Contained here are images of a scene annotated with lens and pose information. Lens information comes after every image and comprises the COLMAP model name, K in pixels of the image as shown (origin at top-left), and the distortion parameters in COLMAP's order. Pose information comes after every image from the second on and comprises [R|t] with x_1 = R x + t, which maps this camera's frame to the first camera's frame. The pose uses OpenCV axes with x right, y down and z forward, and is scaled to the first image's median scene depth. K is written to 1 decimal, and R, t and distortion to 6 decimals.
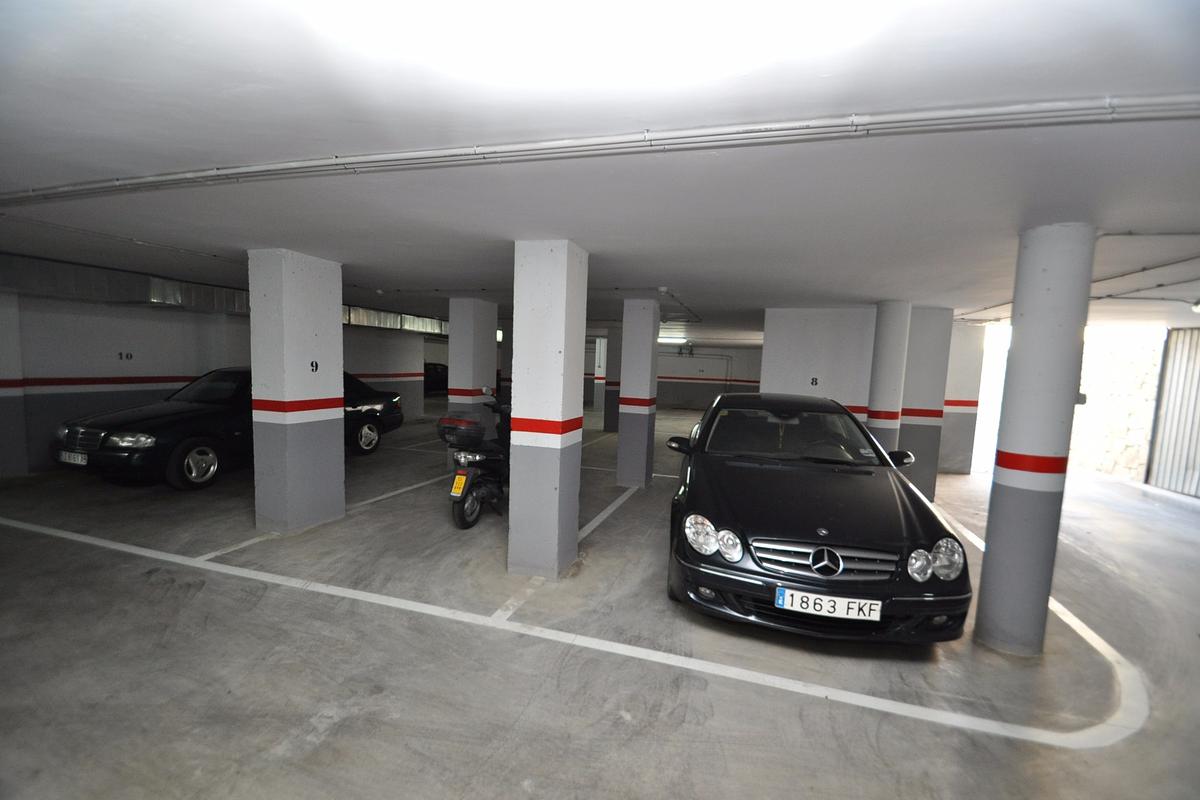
lens RADIAL K [[521.3, 0, 610.8], [0, 521.3, 405.7], [0, 0, 1]] dist [0.001927, -0.005428]
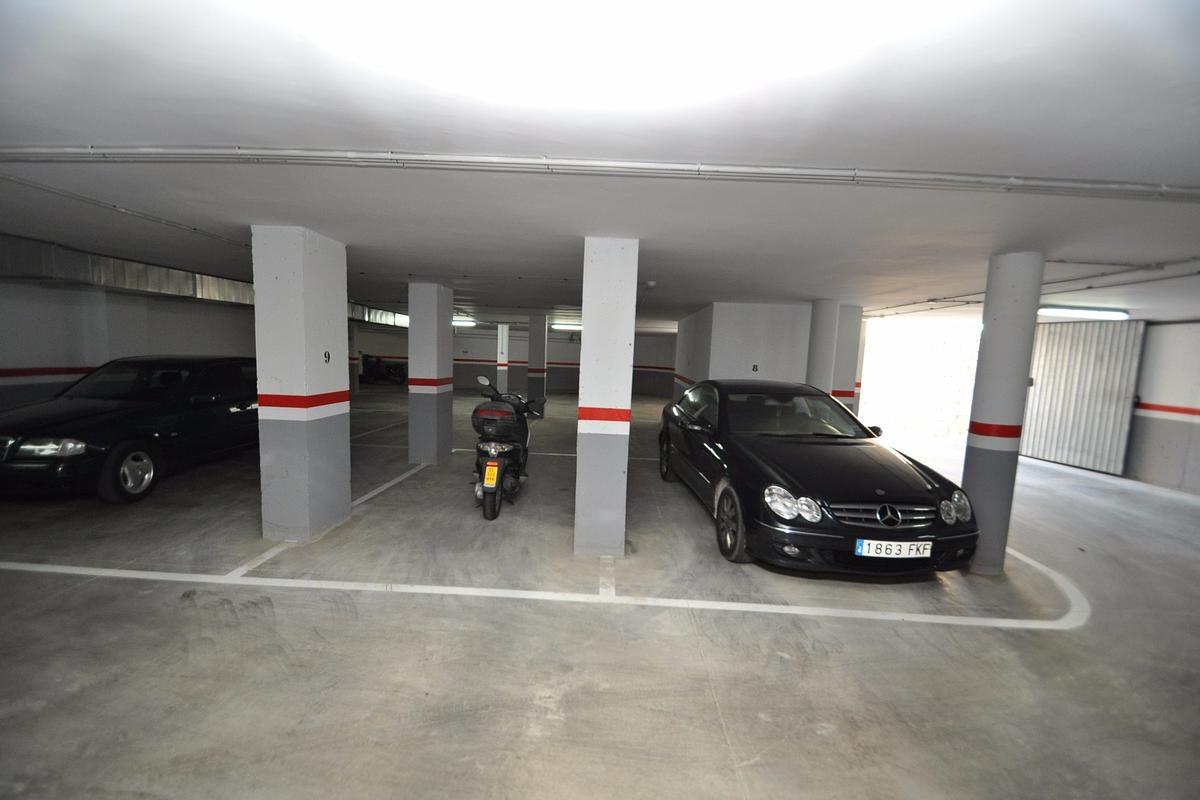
lens RADIAL K [[521.3, 0, 595.4], [0, 521.3, 404.8], [0, 0, 1]] dist [0.001927, -0.005428]
pose [[0.964973, -0.025739, 0.261085, -0.433724], [0.018463, 0.999371, 0.030282, -0.012924], [-0.261700, -0.024401, 0.964841, -0.014162]]
